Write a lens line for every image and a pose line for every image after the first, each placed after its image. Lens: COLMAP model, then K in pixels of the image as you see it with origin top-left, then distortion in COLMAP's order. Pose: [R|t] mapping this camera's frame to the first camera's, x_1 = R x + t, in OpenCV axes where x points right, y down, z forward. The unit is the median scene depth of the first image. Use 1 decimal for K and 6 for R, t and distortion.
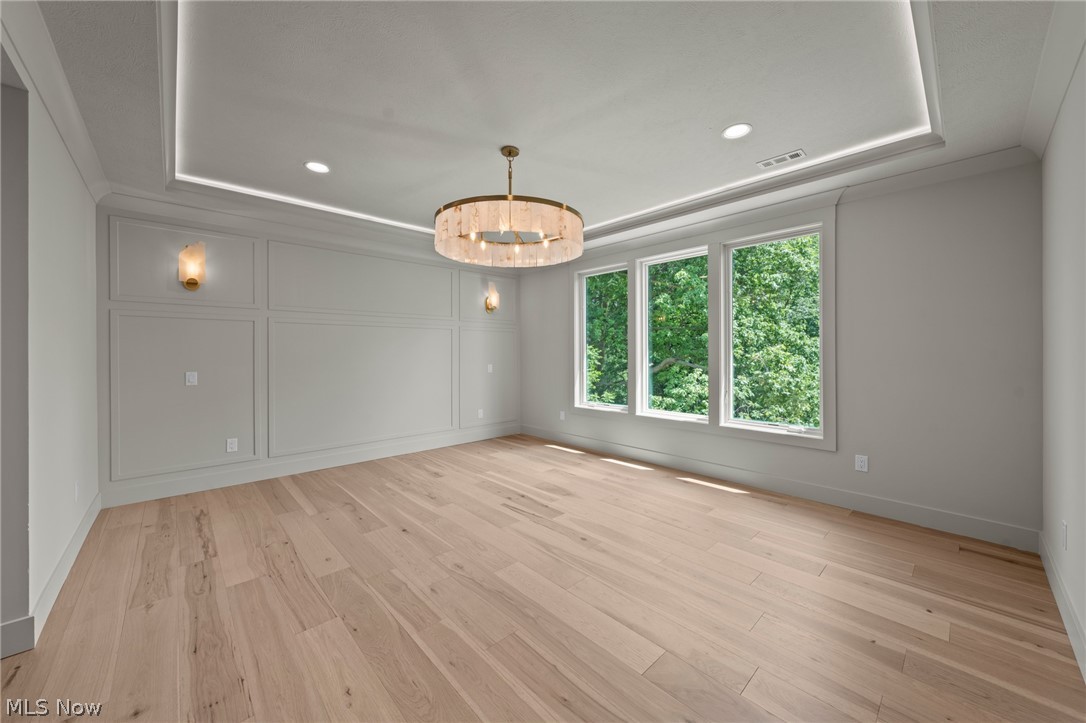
lens RADIAL K [[394.3, 0, 542.3], [0, 394.3, 355.1], [0, 0, 1]] dist [0.001648, -0.000005]
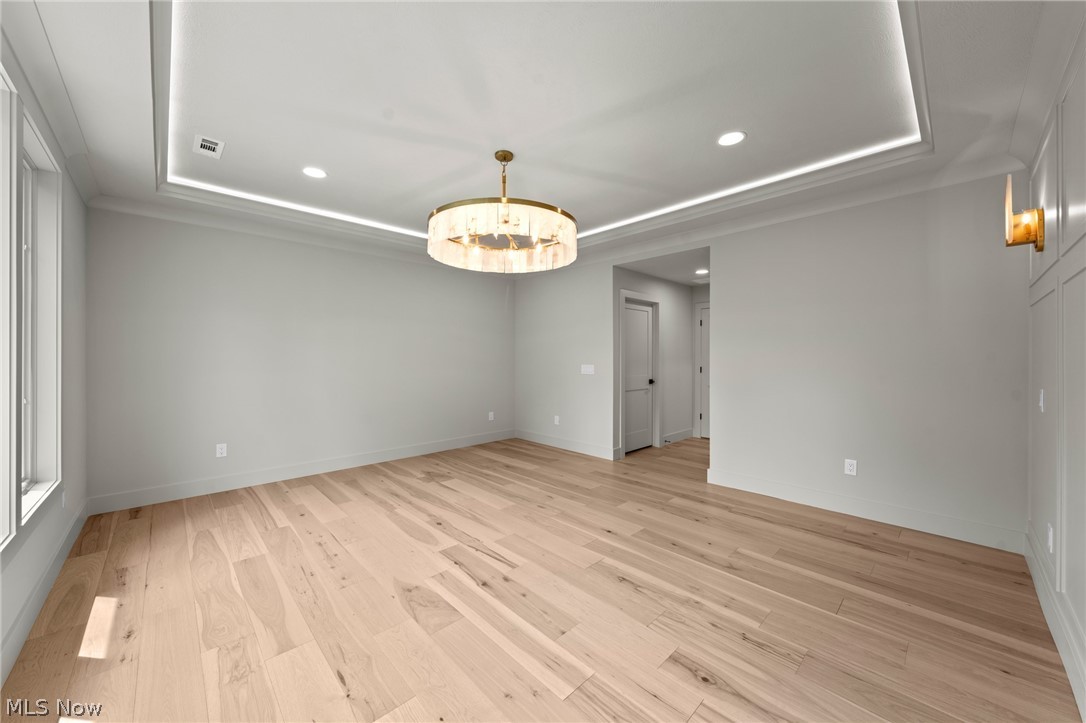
lens RADIAL K [[394.3, 0, 543.5], [0, 394.3, 358.0], [0, 0, 1]] dist [0.001648, -0.000005]
pose [[-0.999888, 0.001766, -0.014867, -0.156884], [0.001675, 0.999980, 0.006162, -0.010081], [0.014878, 0.006136, -0.999870, 1.896267]]
